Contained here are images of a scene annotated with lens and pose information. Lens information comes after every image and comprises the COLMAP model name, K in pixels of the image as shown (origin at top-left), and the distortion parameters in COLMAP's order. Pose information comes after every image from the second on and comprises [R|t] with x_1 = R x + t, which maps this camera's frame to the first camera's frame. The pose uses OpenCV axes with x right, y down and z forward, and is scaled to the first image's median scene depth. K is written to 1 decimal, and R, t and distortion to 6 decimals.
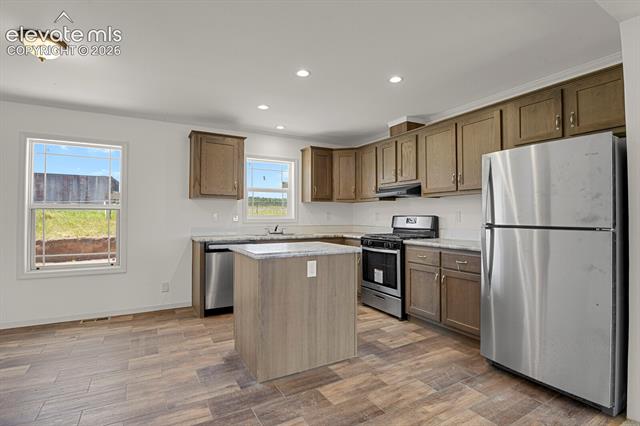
lens RADIAL K [[313.1, 0, 322.9], [0, 313.1, 213.0], [0, 0, 1]] dist [-0.025885, -0.001242]
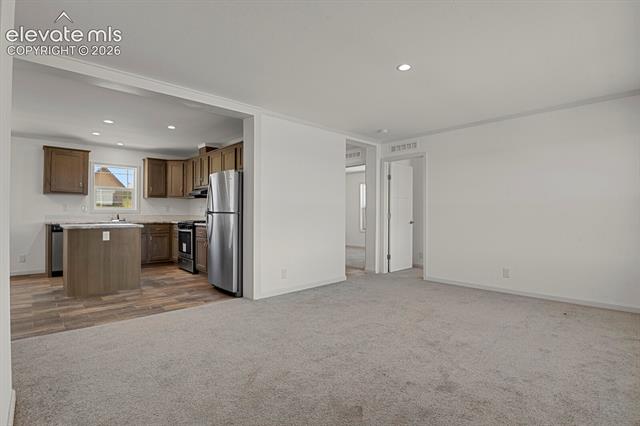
lens RADIAL K [[313.1, 0, 321.3], [0, 313.1, 213.3], [0, 0, 1]] dist [-0.025885, -0.001242]
pose [[0.972269, 0.004530, 0.233820, 0.509150], [-0.007493, 0.999902, 0.011786, 0.013897], [-0.233744, -0.013211, 0.972208, -0.679530]]
